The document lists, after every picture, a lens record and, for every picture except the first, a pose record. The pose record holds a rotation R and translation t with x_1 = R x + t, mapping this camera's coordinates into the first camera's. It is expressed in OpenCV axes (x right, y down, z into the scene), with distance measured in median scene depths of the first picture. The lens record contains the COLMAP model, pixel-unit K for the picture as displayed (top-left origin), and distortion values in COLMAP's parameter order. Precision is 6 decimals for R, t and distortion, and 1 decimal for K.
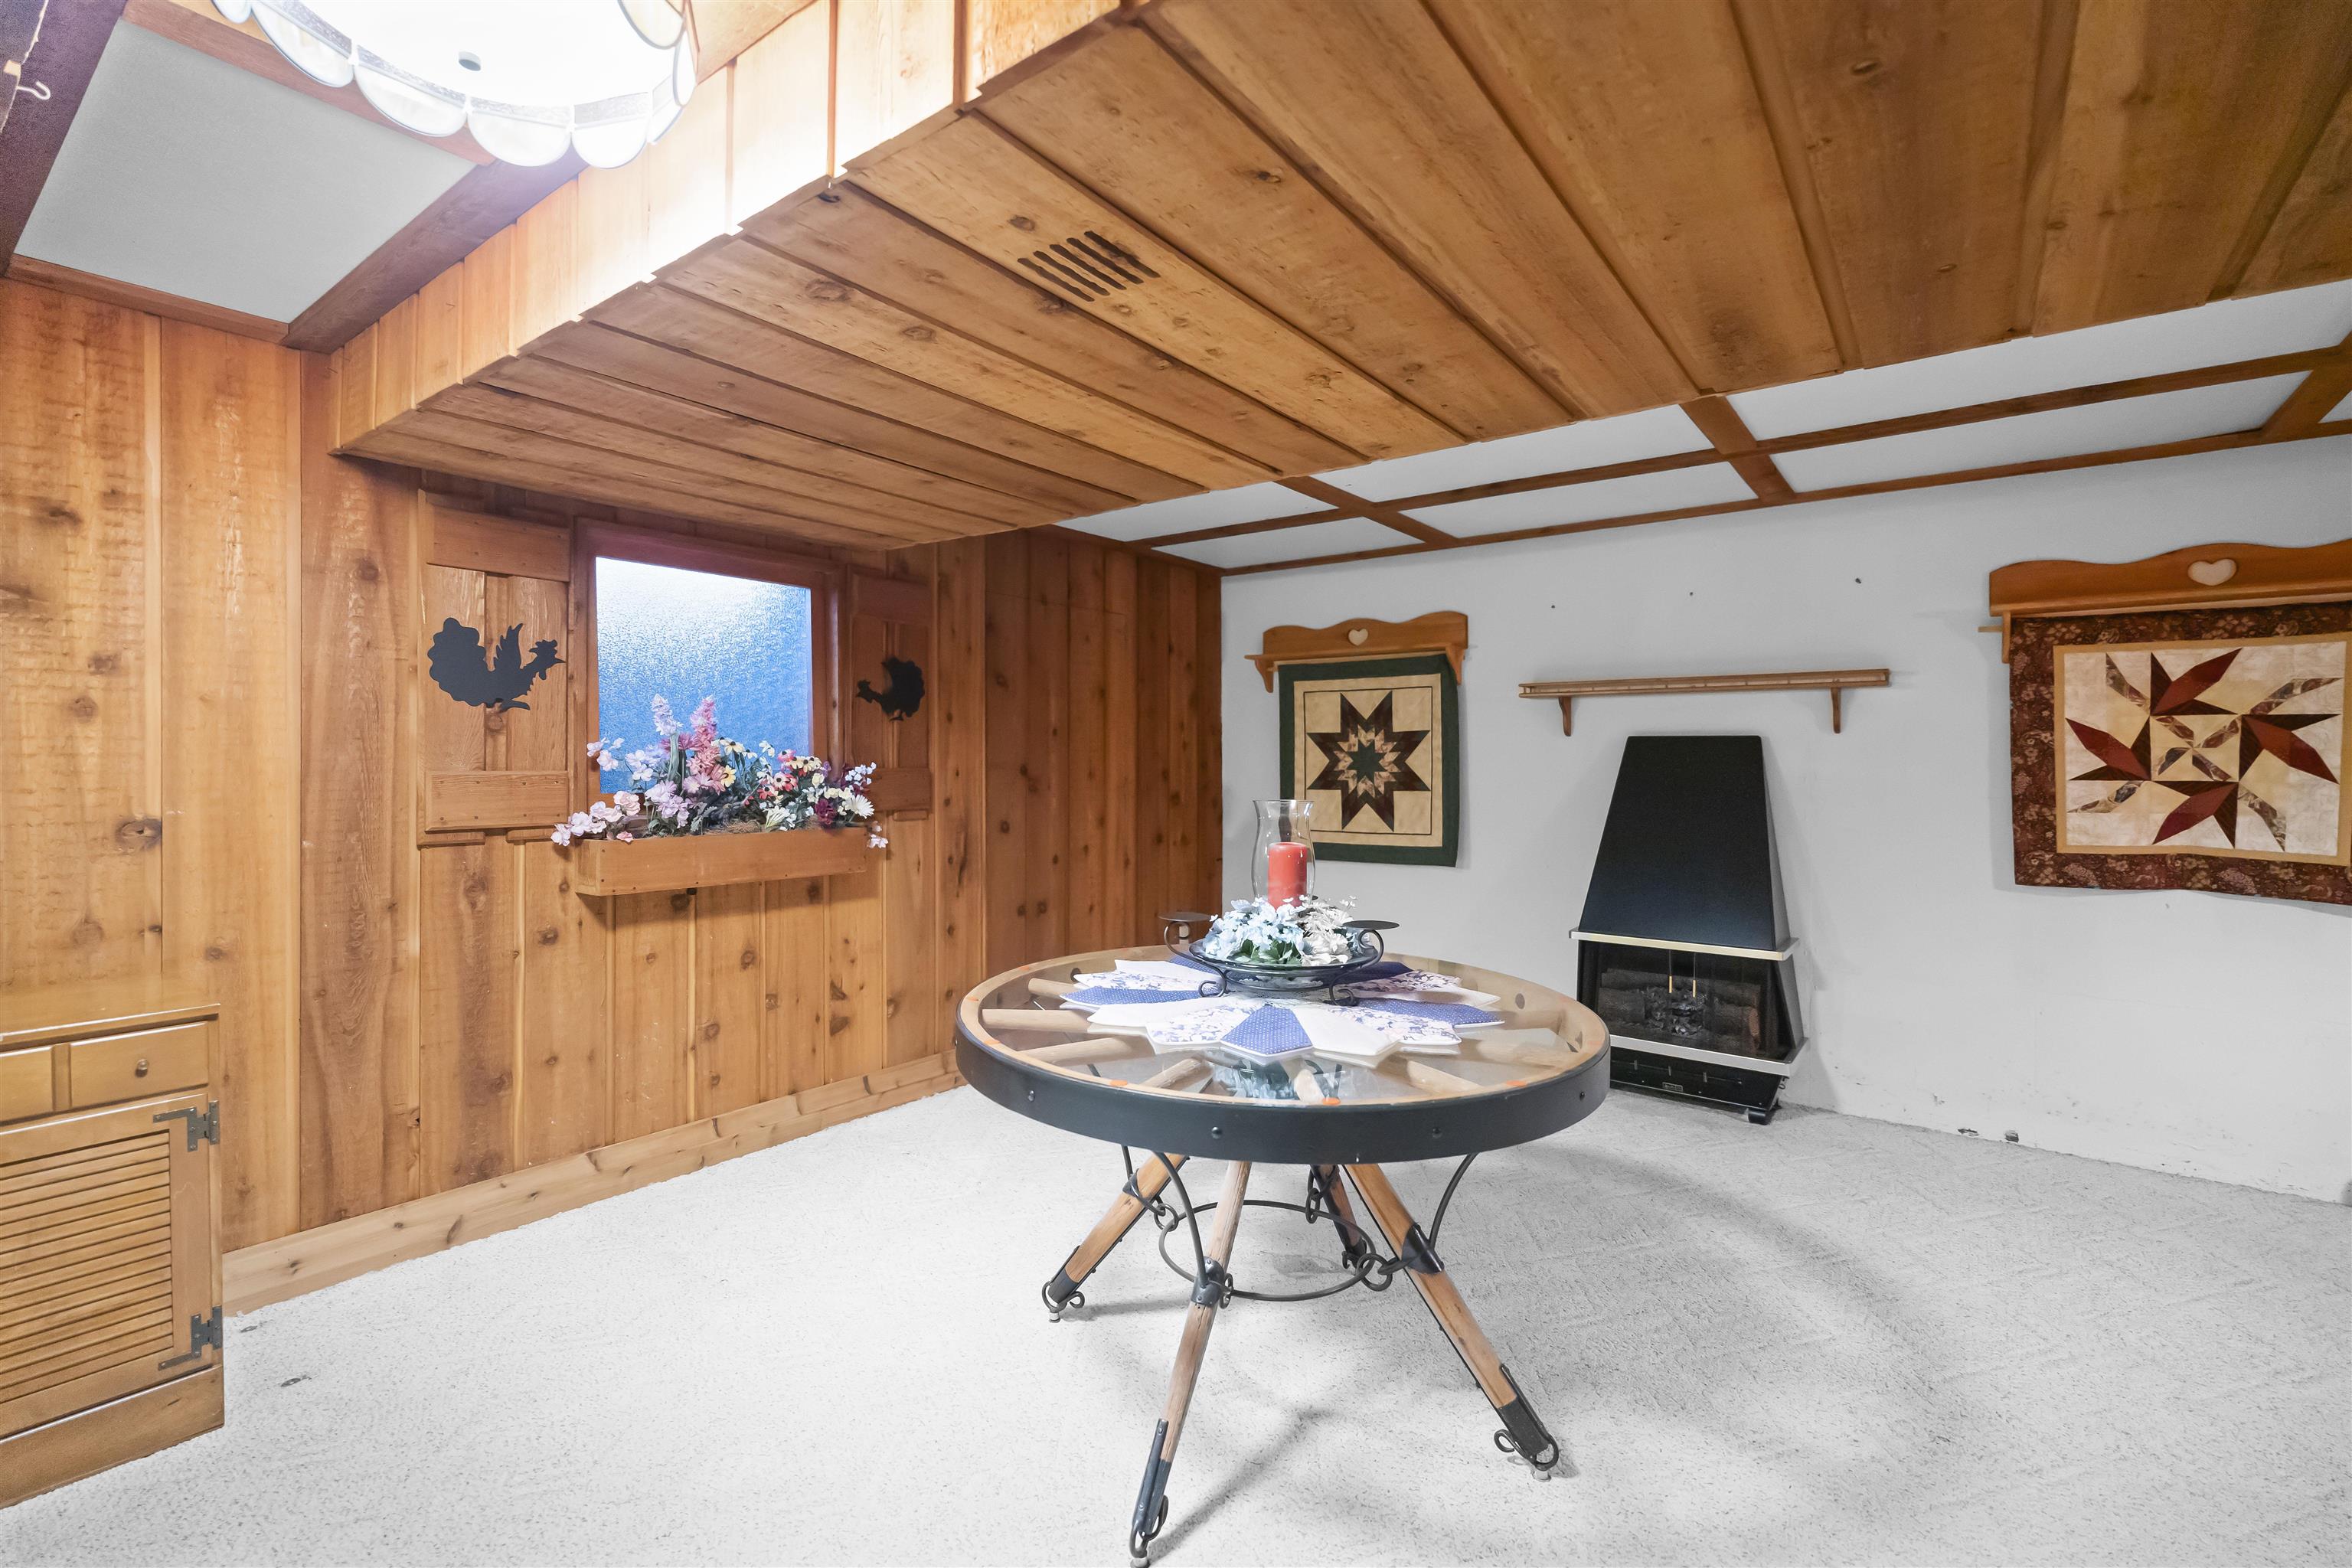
lens RADIAL K [[1052.1, 0, 1182.9], [0, 1052.1, 765.7], [0, 0, 1]] dist [0.003147, -0.000081]
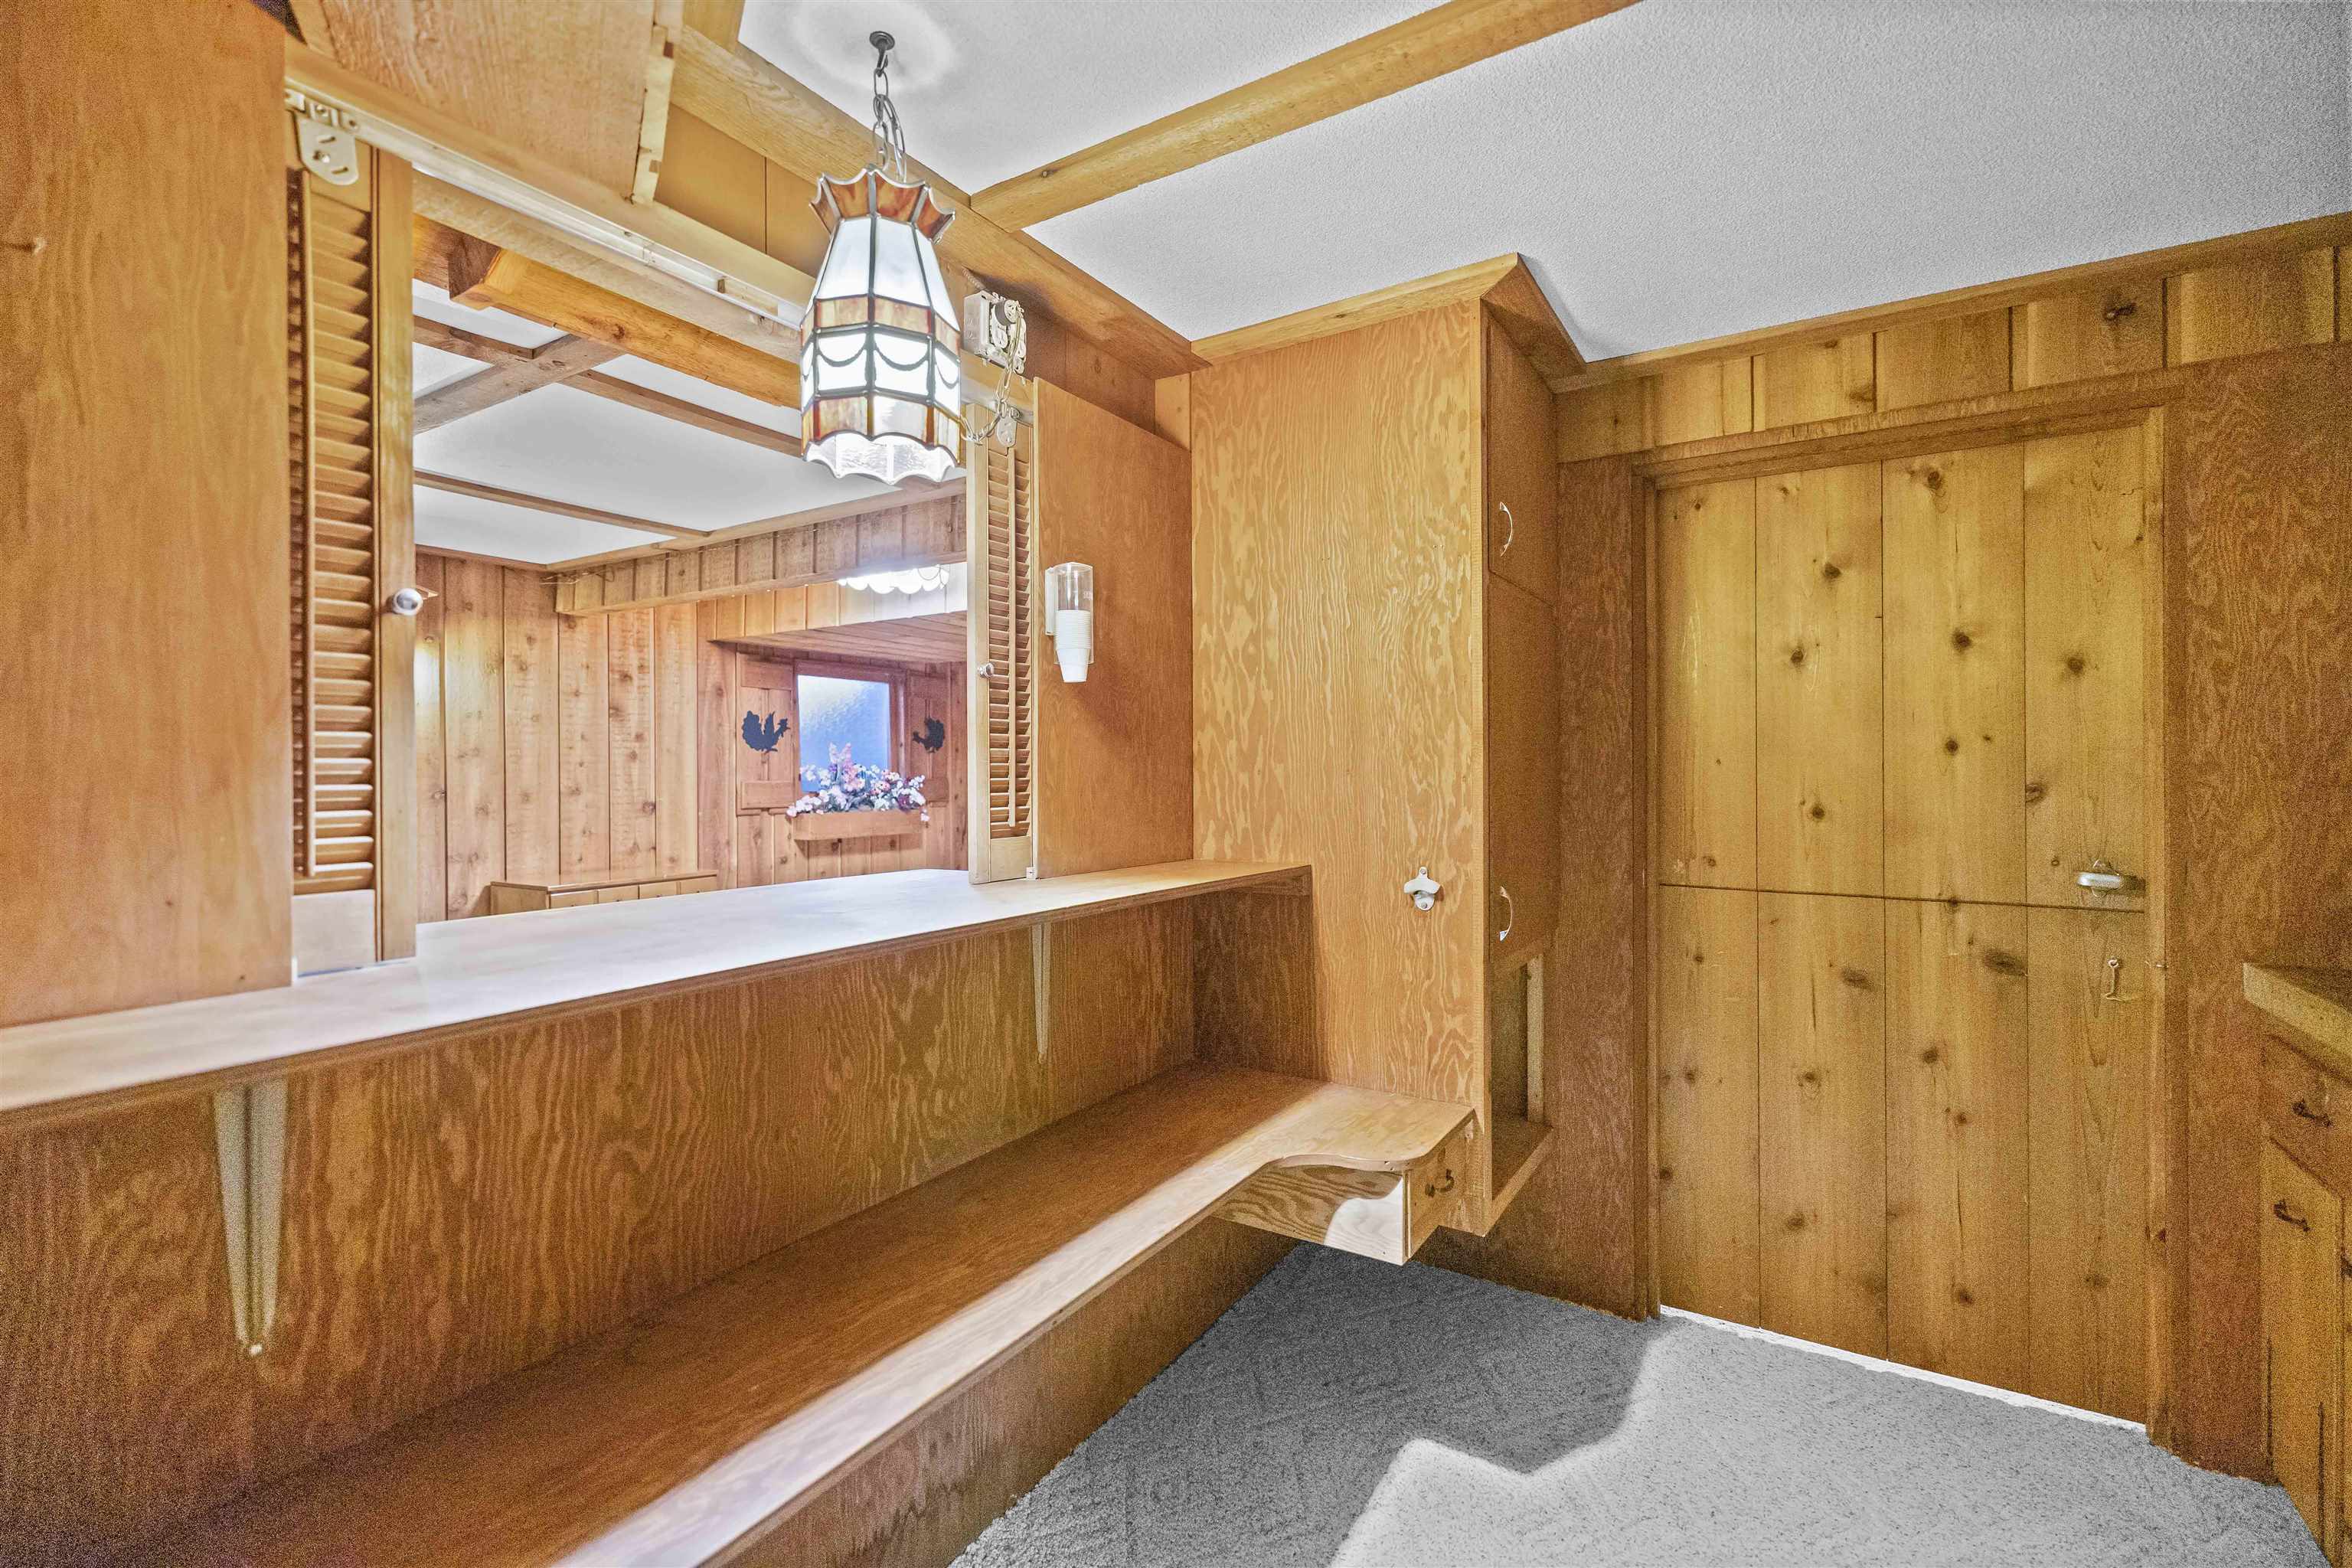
lens RADIAL K [[1052.1, 0, 1174.2], [0, 1052.1, 768.5], [0, 0, 1]] dist [0.003147, -0.000081]
pose [[0.996217, -0.006077, 0.086693, -0.009095], [0.006605, 0.999961, -0.005804, -0.001869], [-0.086654, 0.006355, 0.996218, -0.987672]]
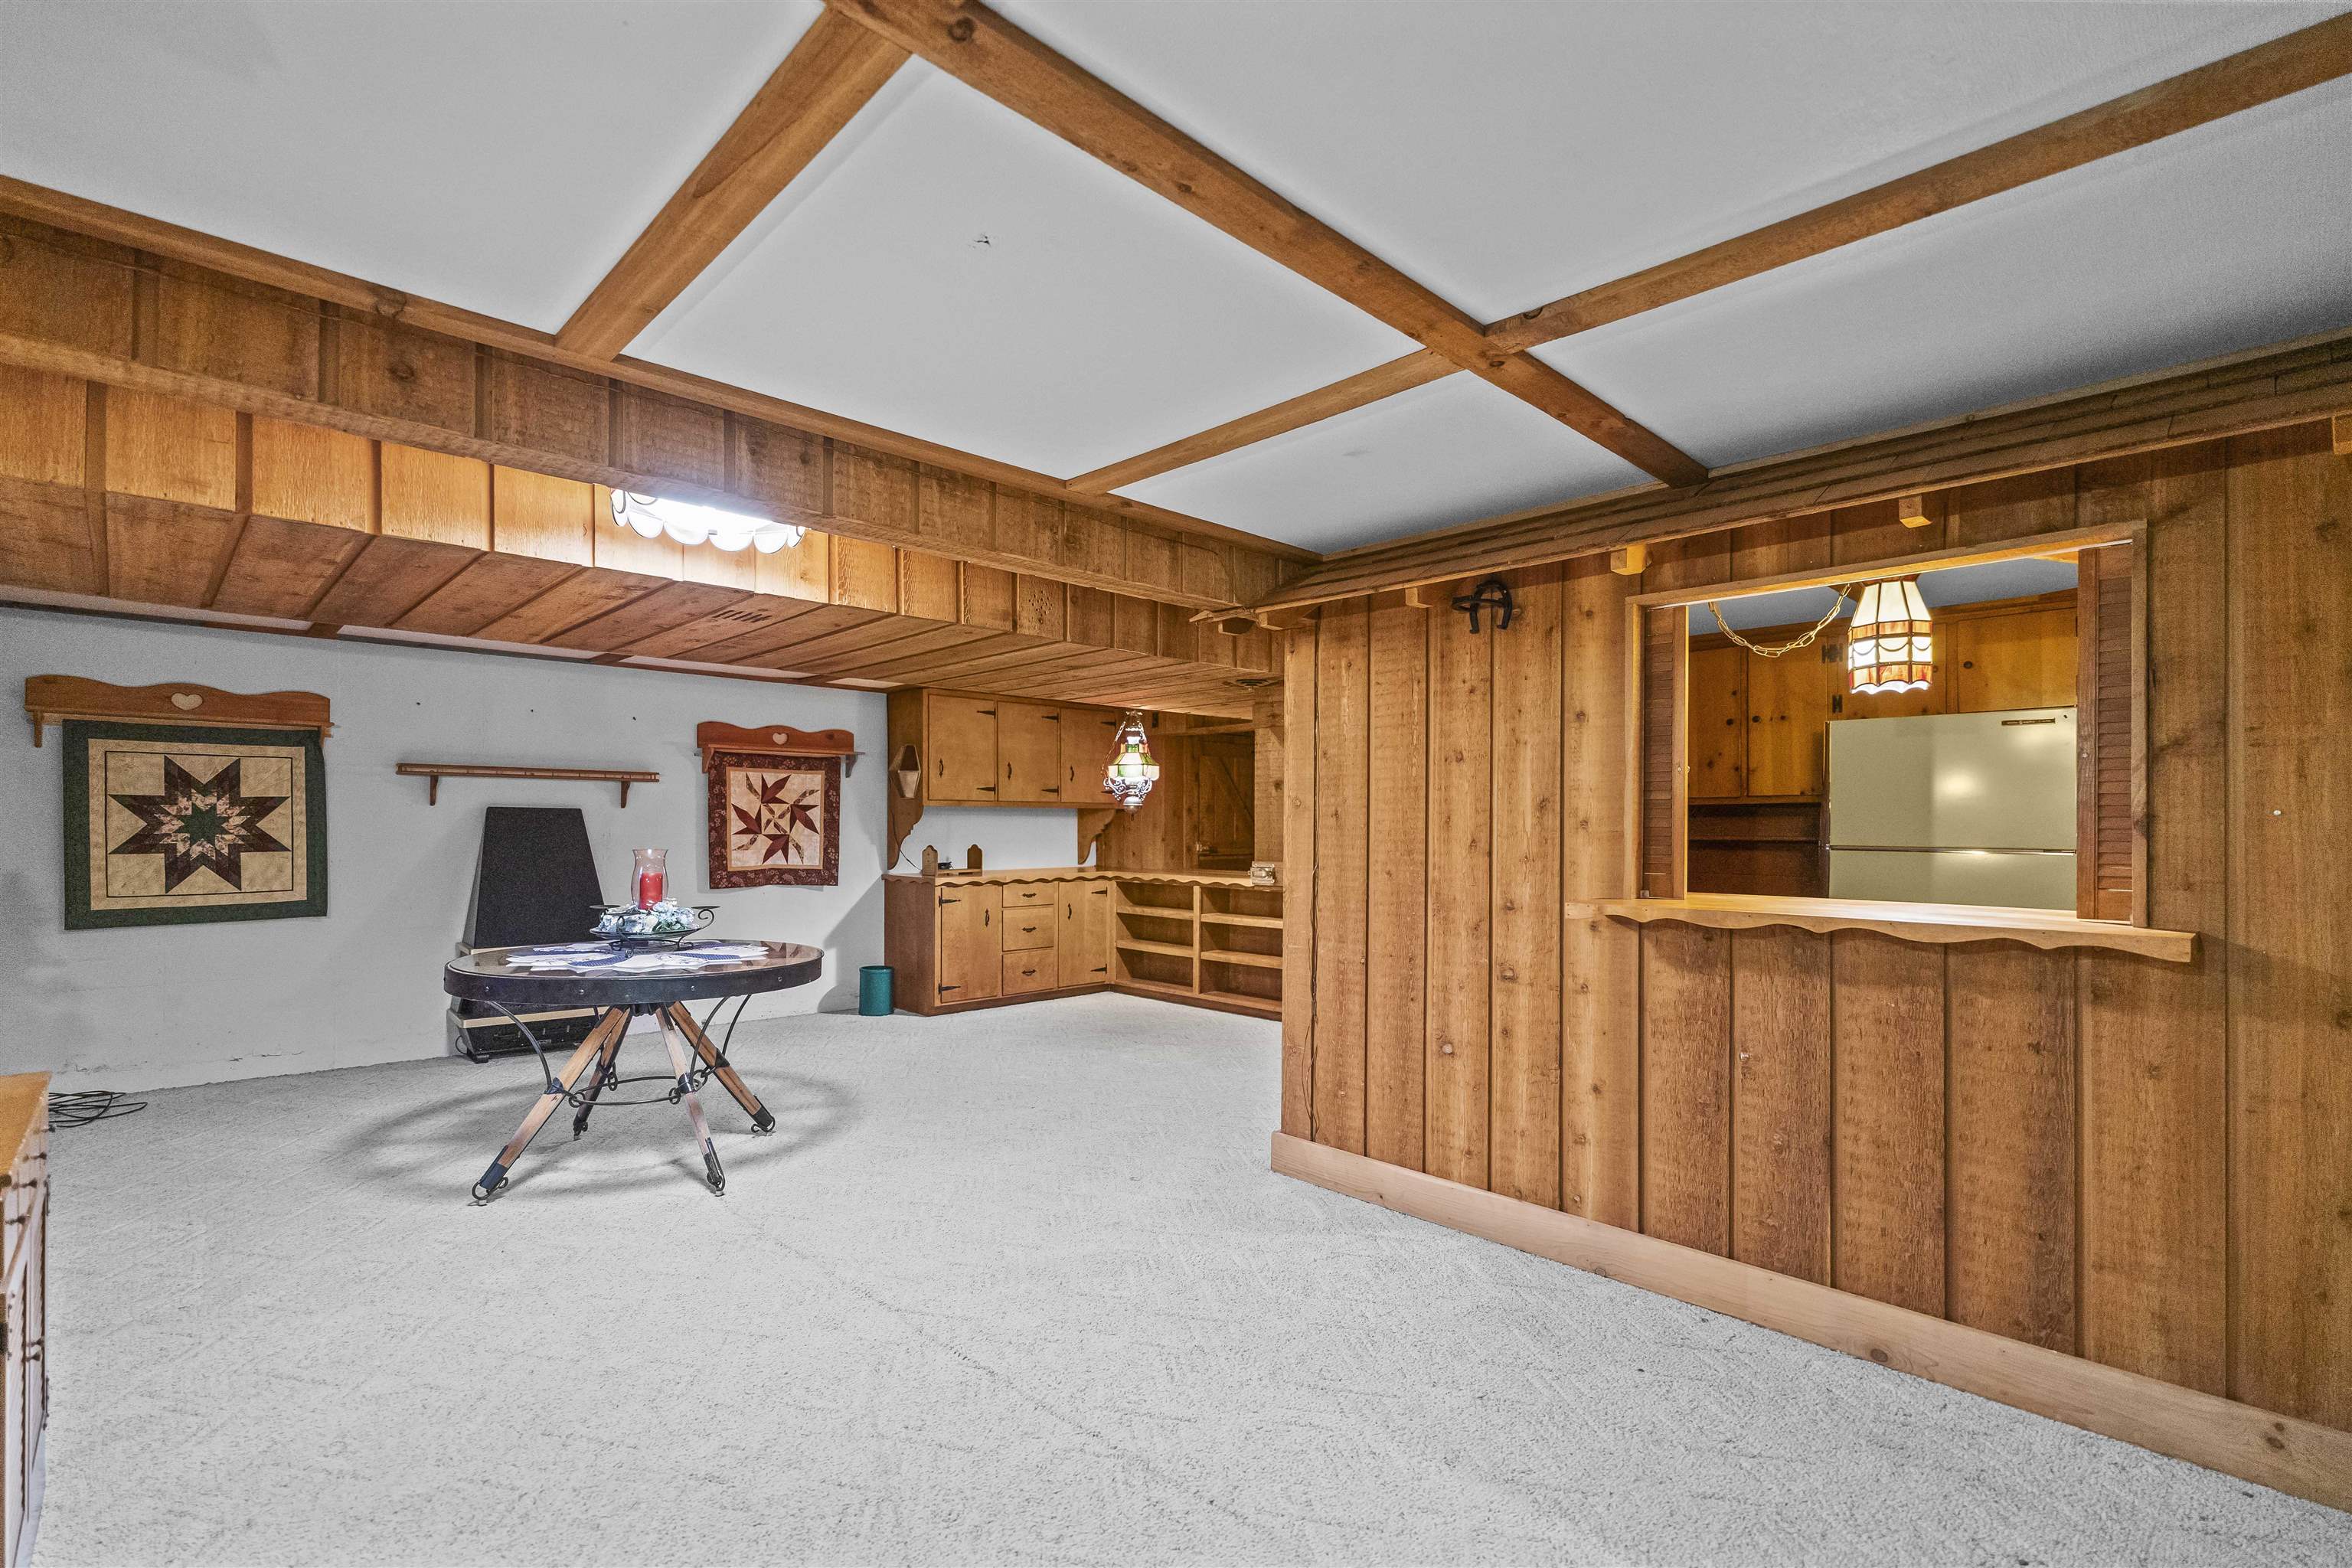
lens RADIAL K [[1052.1, 0, 1176.4], [0, 1052.1, 809.4], [0, 0, 1]] dist [0.003147, -0.000081]
pose [[0.151020, 0.011731, 0.988461, -1.016714], [-0.001157, 0.999931, -0.011690, -0.011711], [-0.988530, 0.000622, 0.151023, -0.135503]]
